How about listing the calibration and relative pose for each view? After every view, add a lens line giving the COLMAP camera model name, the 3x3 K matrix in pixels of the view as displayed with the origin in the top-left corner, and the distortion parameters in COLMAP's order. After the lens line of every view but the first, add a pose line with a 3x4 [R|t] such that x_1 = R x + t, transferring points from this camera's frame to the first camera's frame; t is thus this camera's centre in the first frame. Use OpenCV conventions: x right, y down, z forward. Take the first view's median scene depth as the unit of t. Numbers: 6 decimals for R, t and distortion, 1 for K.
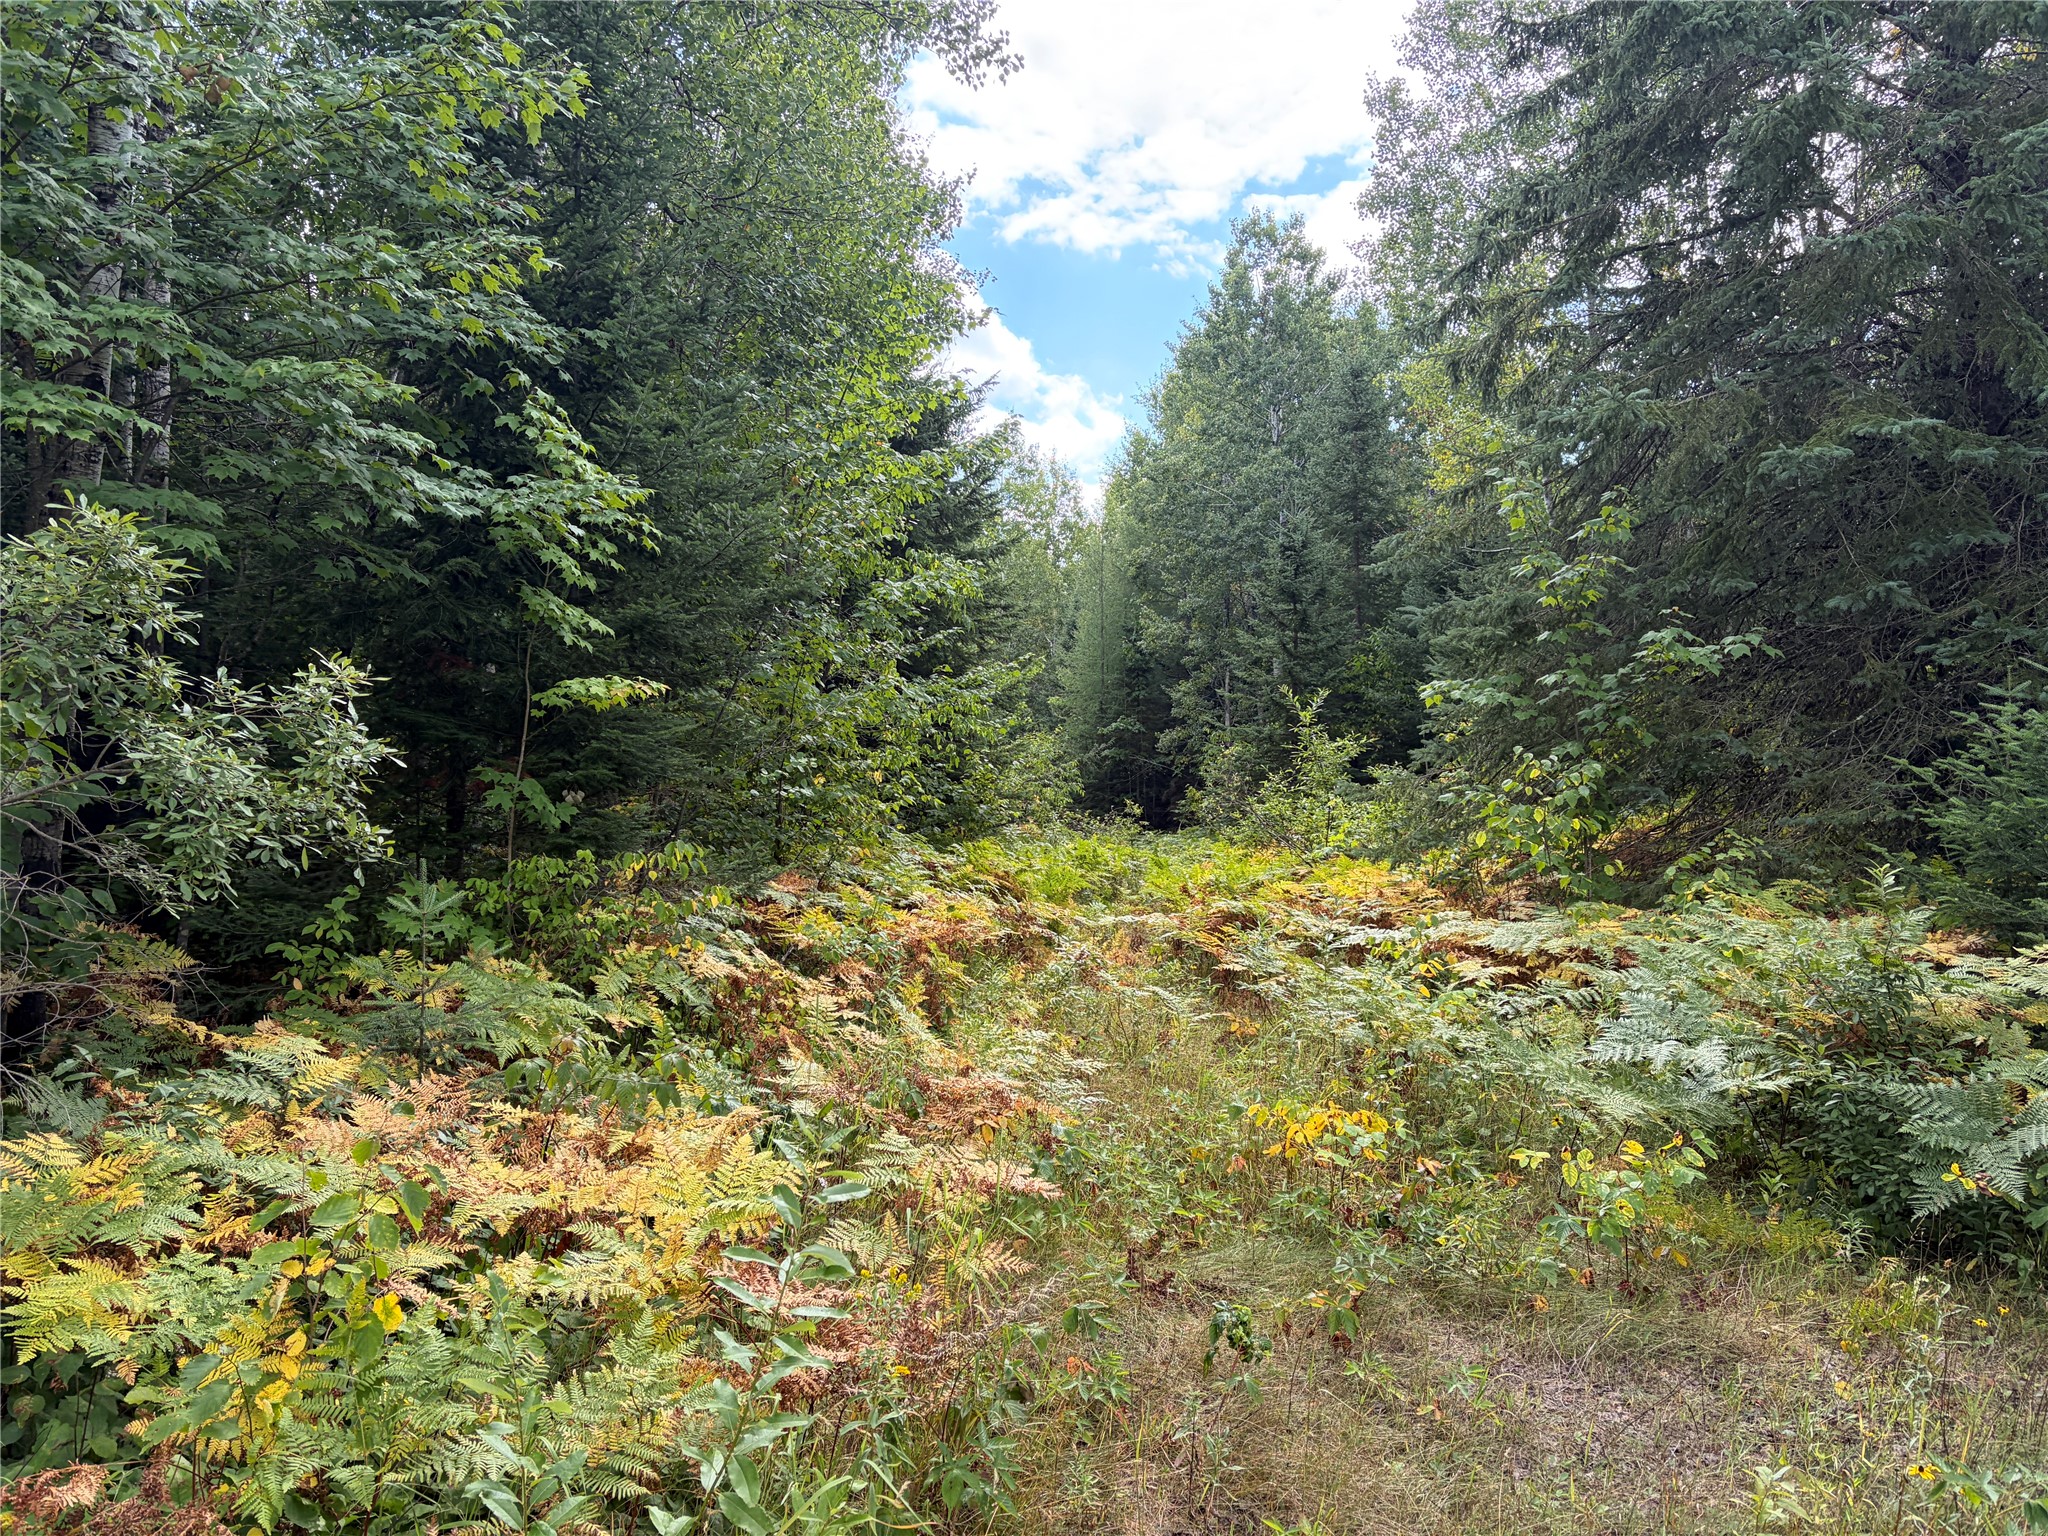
lens RADIAL K [[1498.9, 0, 1024.0], [0, 1498.9, 768.0], [0, 0, 1]] dist [-0.013352, 0.038605]
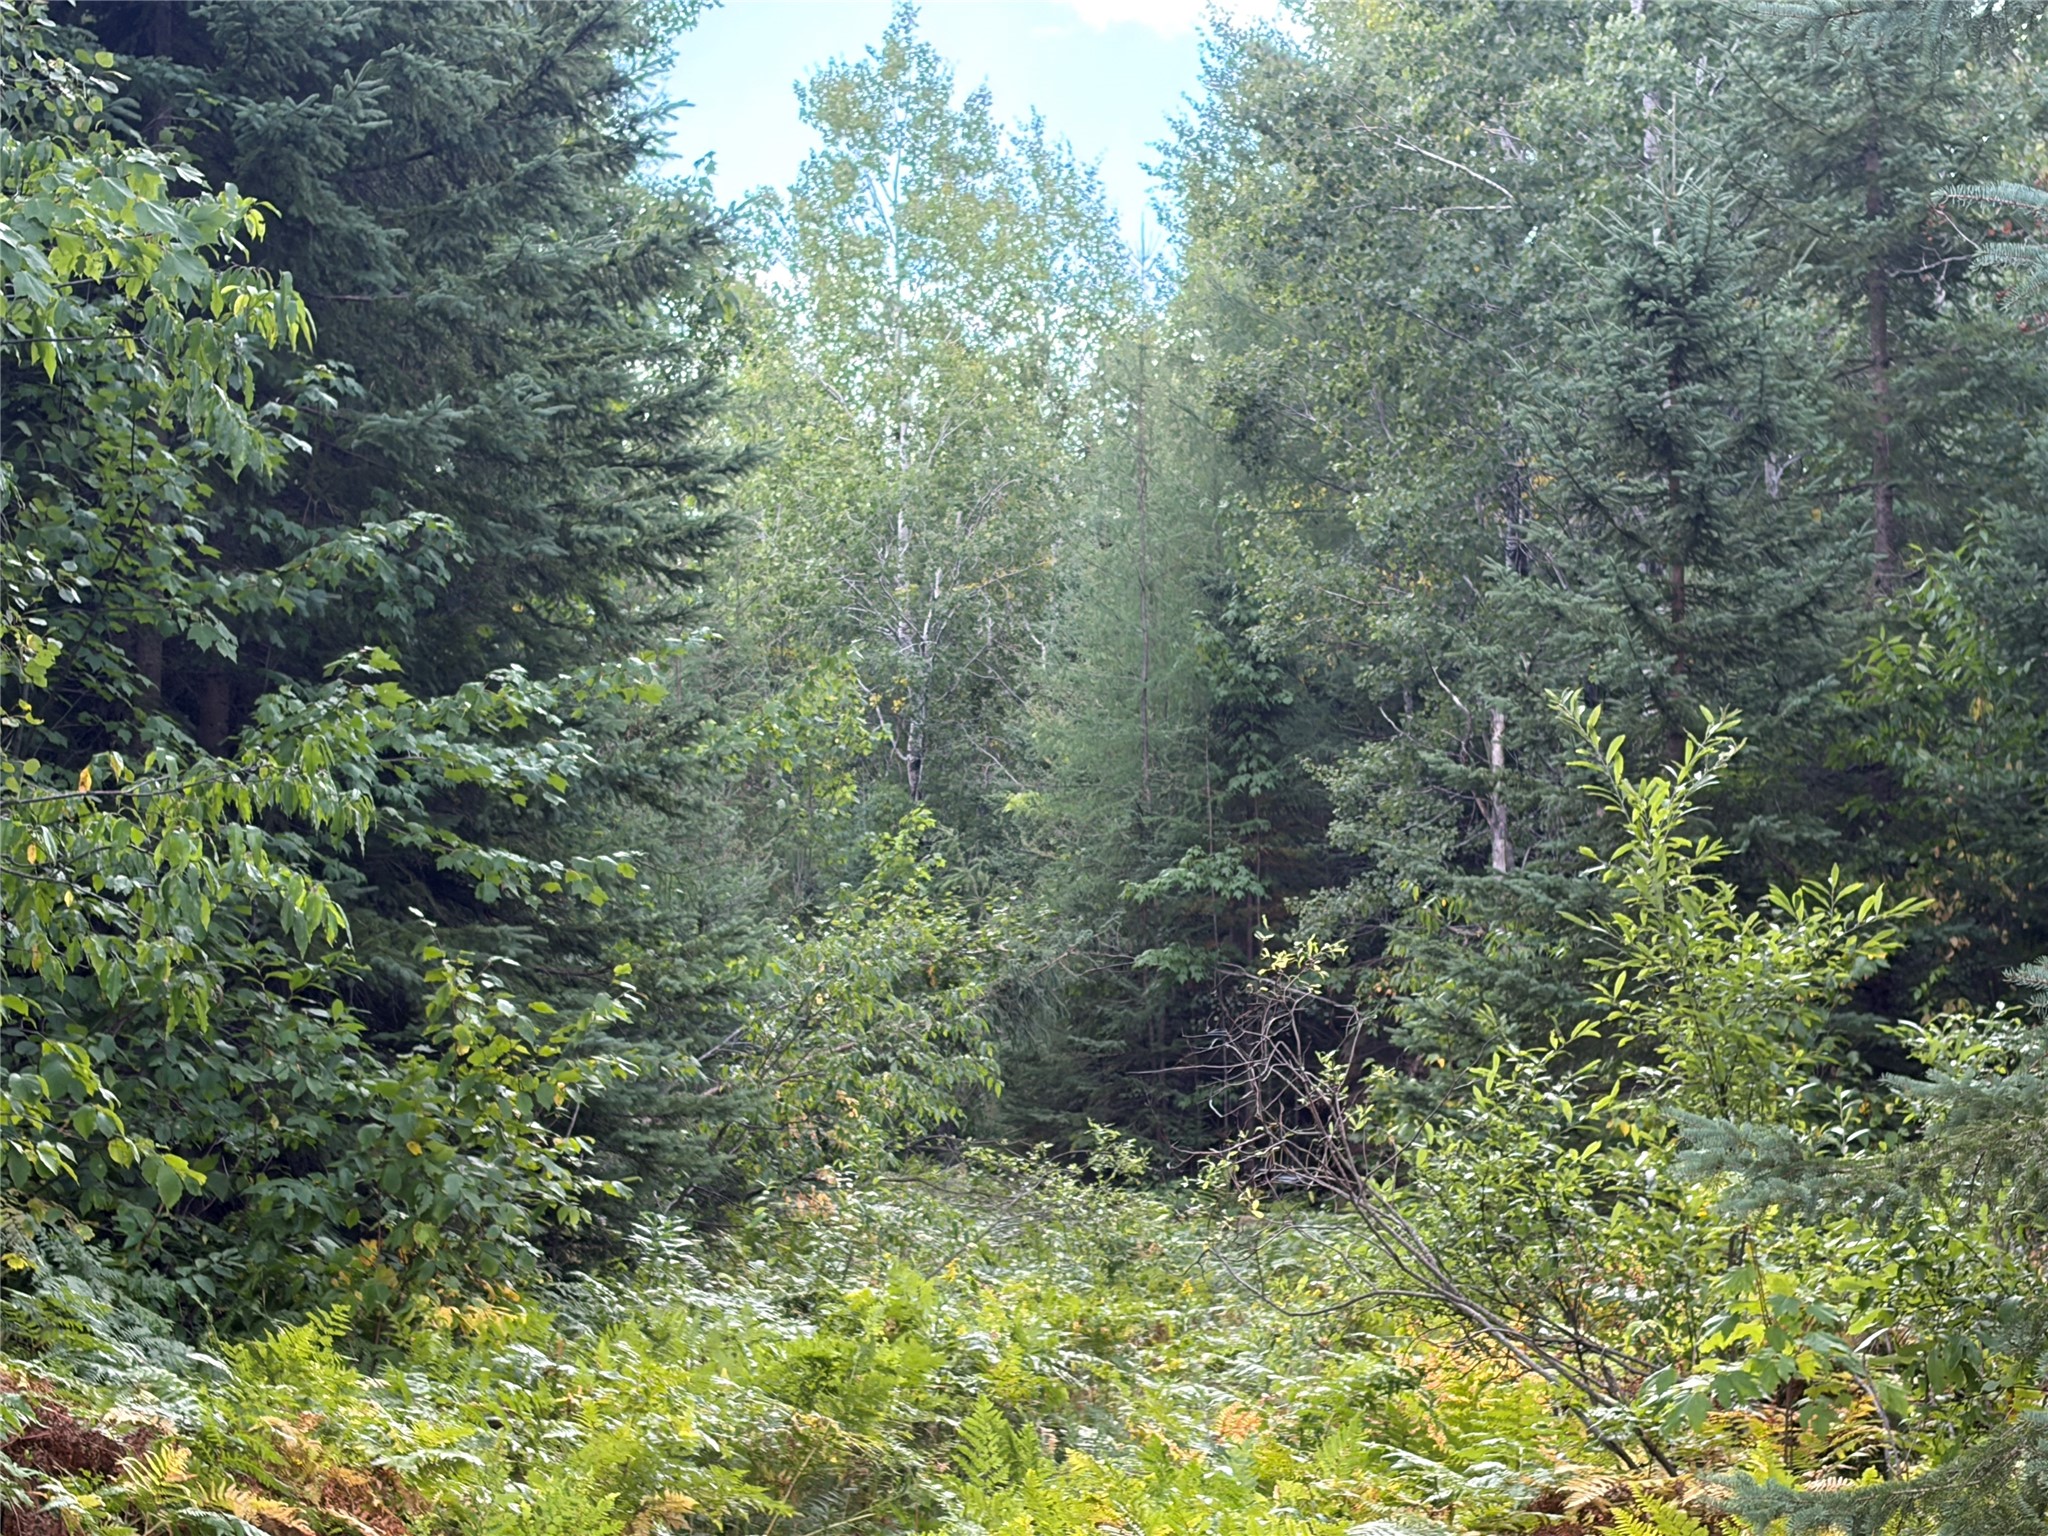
lens RADIAL K [[4048.8, 0, 1024.0], [0, 4048.8, 768.0], [0, 0, 1]] dist [0.004028, 0.032883]
pose [[0.999999, -0.001032, 0.000598, 0.042820], [0.001063, 0.998478, -0.055135, -0.003704], [-0.000541, 0.055136, 0.998479, 0.159510]]
